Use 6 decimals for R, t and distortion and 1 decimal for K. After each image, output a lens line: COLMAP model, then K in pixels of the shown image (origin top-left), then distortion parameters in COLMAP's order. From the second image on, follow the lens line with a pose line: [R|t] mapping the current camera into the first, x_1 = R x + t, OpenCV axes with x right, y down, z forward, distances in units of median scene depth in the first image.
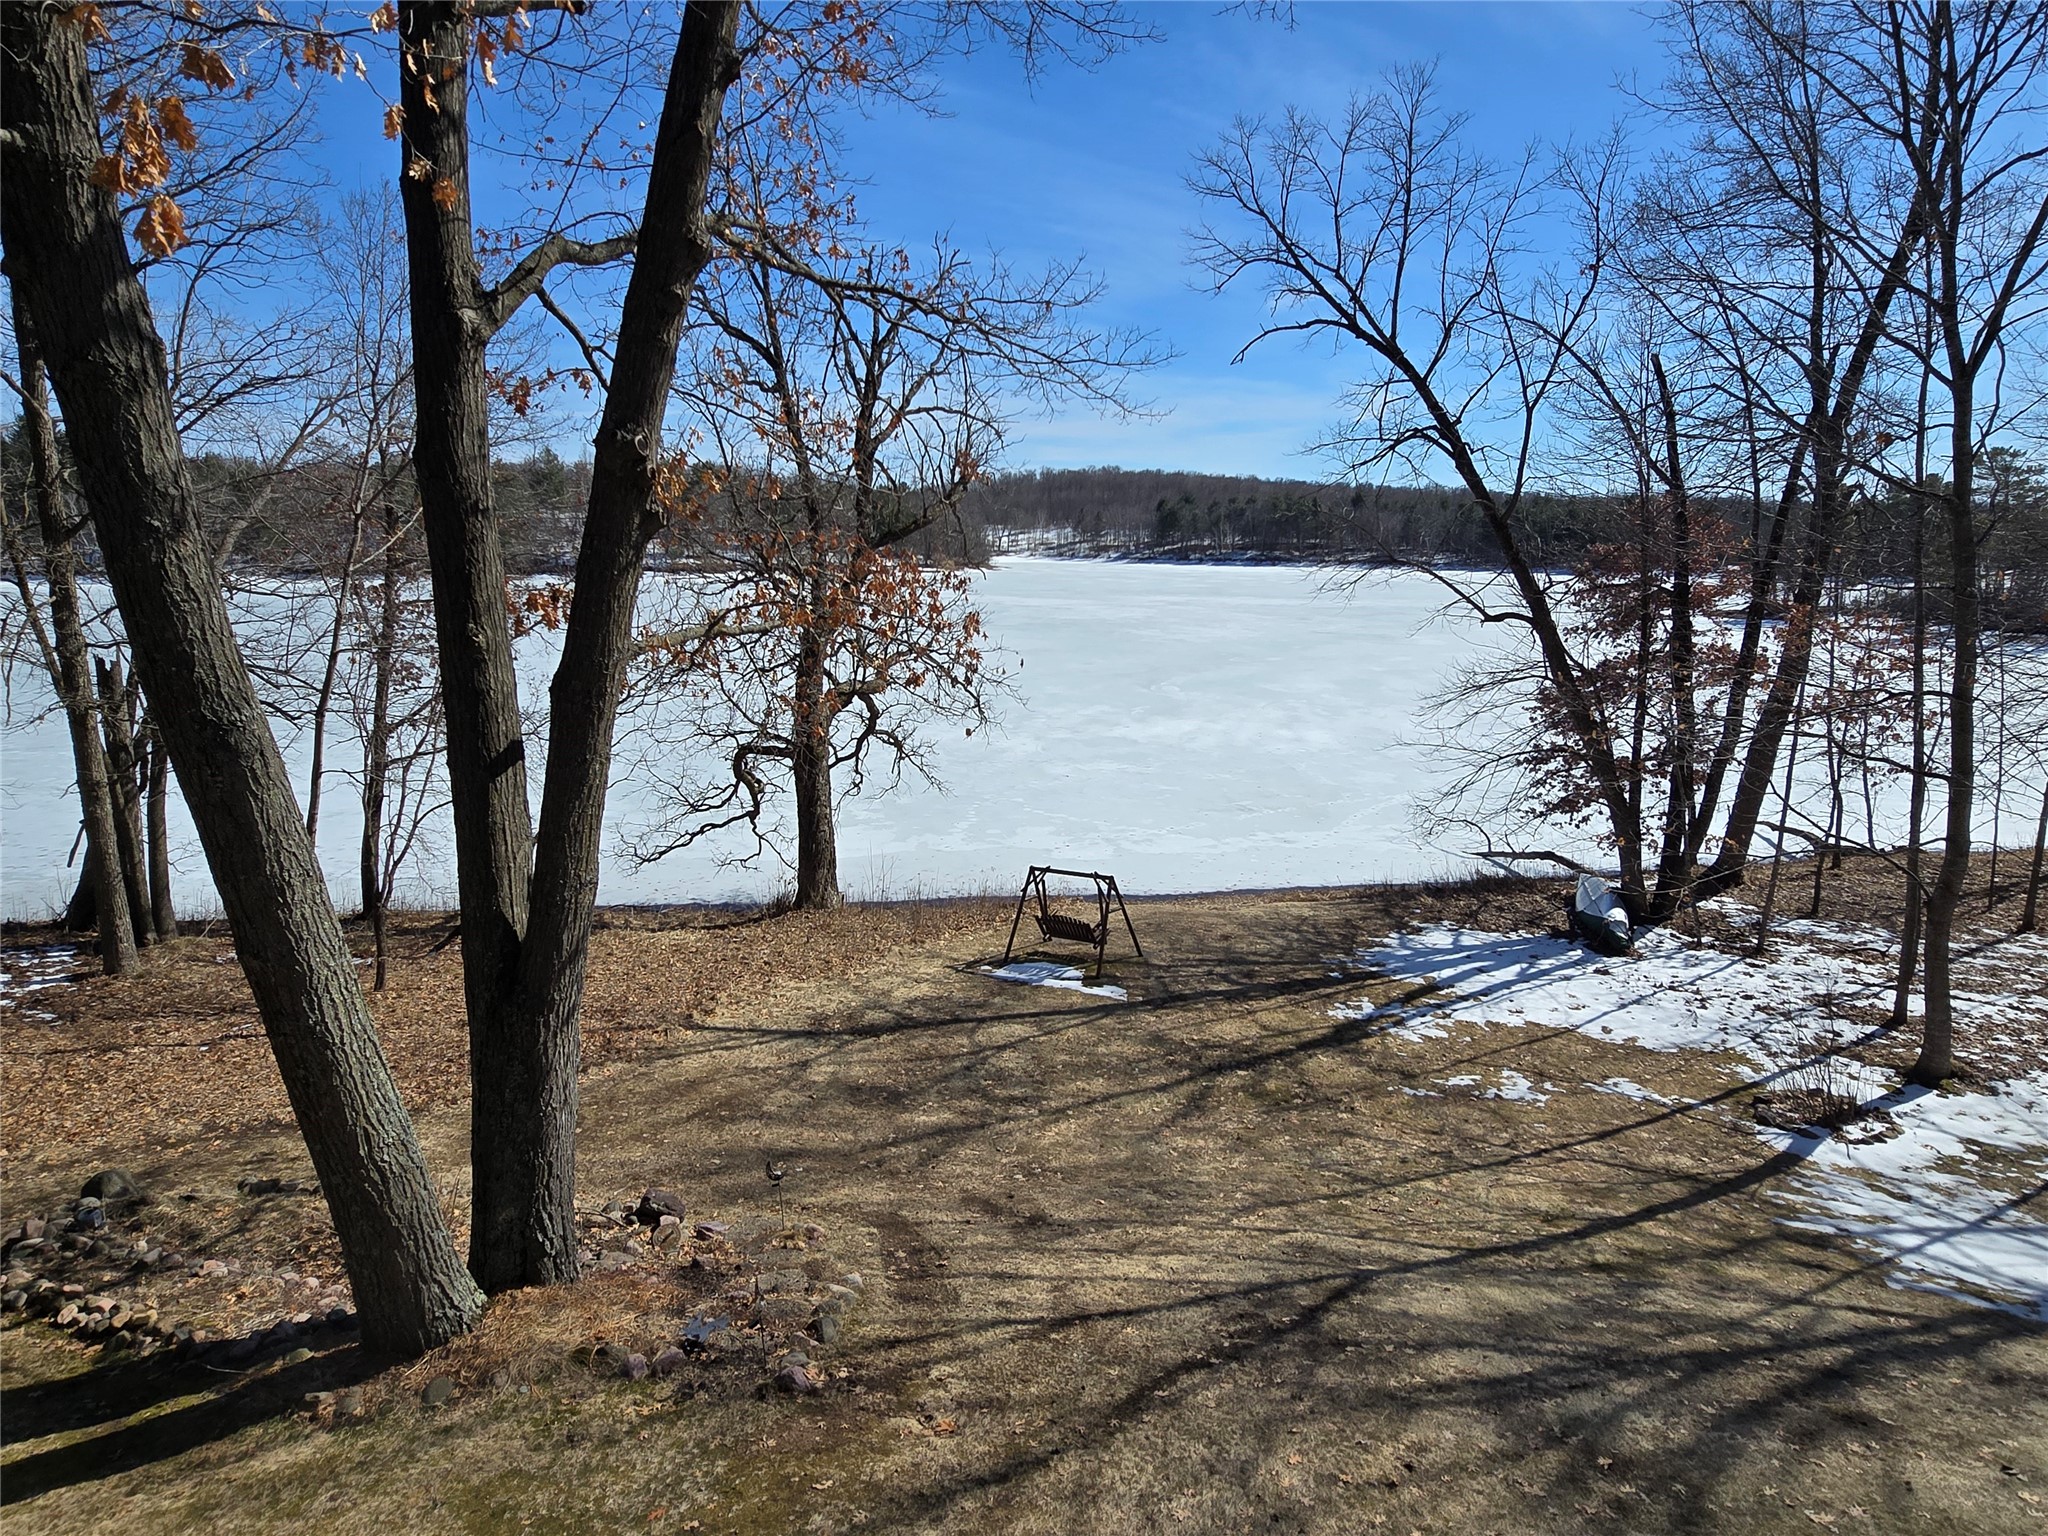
lens RADIAL K [[1113.1, 0, 1032.9], [0, 1113.1, 756.4], [0, 0, 1]] dist [-0.001877, -0.003847]
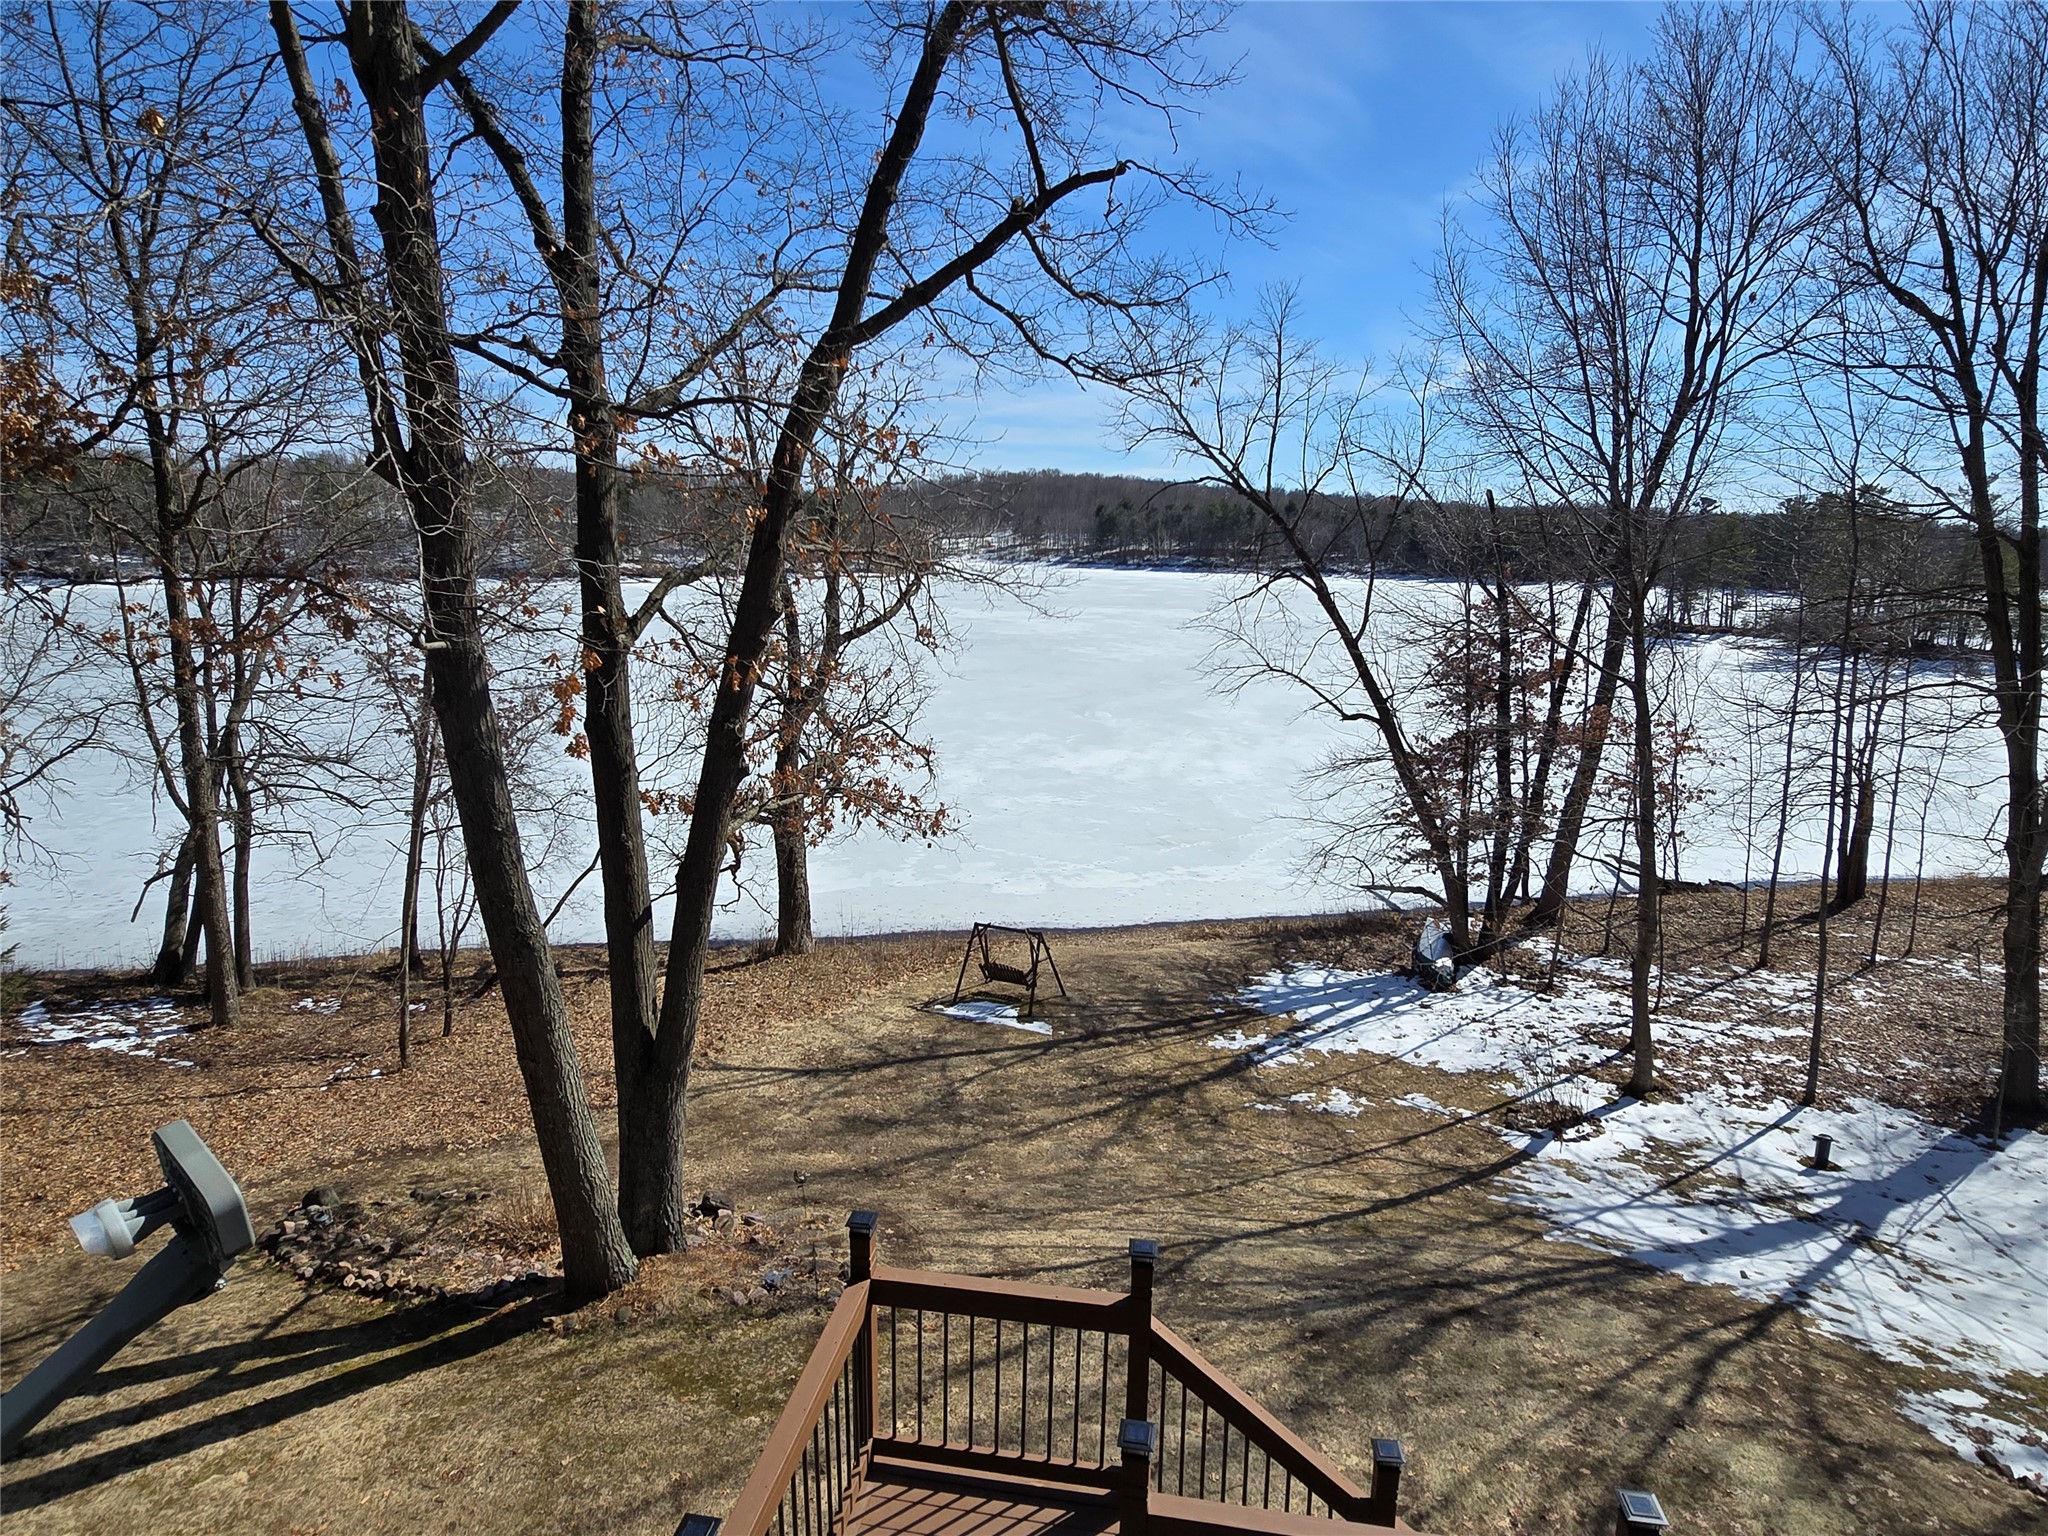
lens RADIAL K [[1113.1, 0, 1030.6], [0, 1113.1, 756.3], [0, 0, 1]] dist [-0.001877, -0.003847]
pose [[0.998683, -0.000356, 0.051303, -0.004096], [0.000203, 0.999996, 0.002979, -0.087815], [-0.051304, -0.002964, 0.998679, -0.225723]]
